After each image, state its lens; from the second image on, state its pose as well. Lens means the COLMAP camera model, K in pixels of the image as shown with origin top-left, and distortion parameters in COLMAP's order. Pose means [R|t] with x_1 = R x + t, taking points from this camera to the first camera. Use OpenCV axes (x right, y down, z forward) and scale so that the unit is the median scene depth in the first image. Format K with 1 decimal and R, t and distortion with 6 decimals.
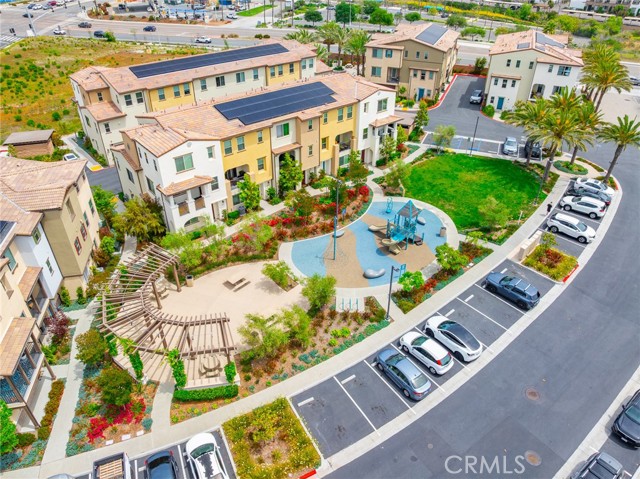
lens RADIAL K [[449.9, 0, 320.0], [0, 449.9, 239.5], [0, 0, 1]] dist [-0.060527, 0.035081]
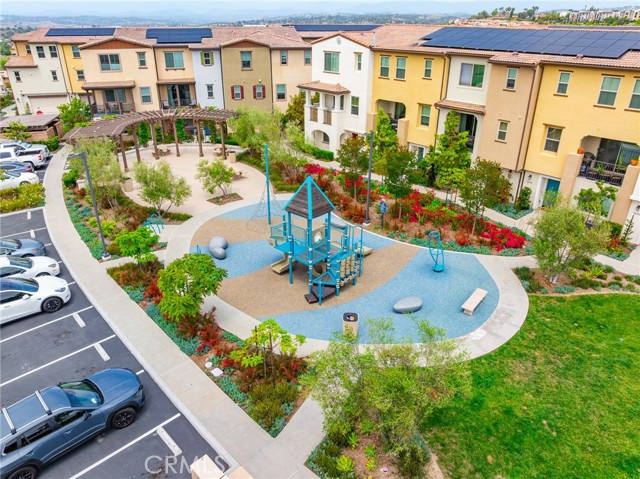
lens RADIAL K [[449.9, 0, 320.0], [0, 449.9, 239.5], [0, 0, 1]] dist [-0.060527, 0.035081]
pose [[0.043124, 0.432246, -0.900724, 0.583444], [-0.577593, 0.746411, 0.330540, -0.177721], [0.815185, 0.505998, 0.281850, 0.866777]]
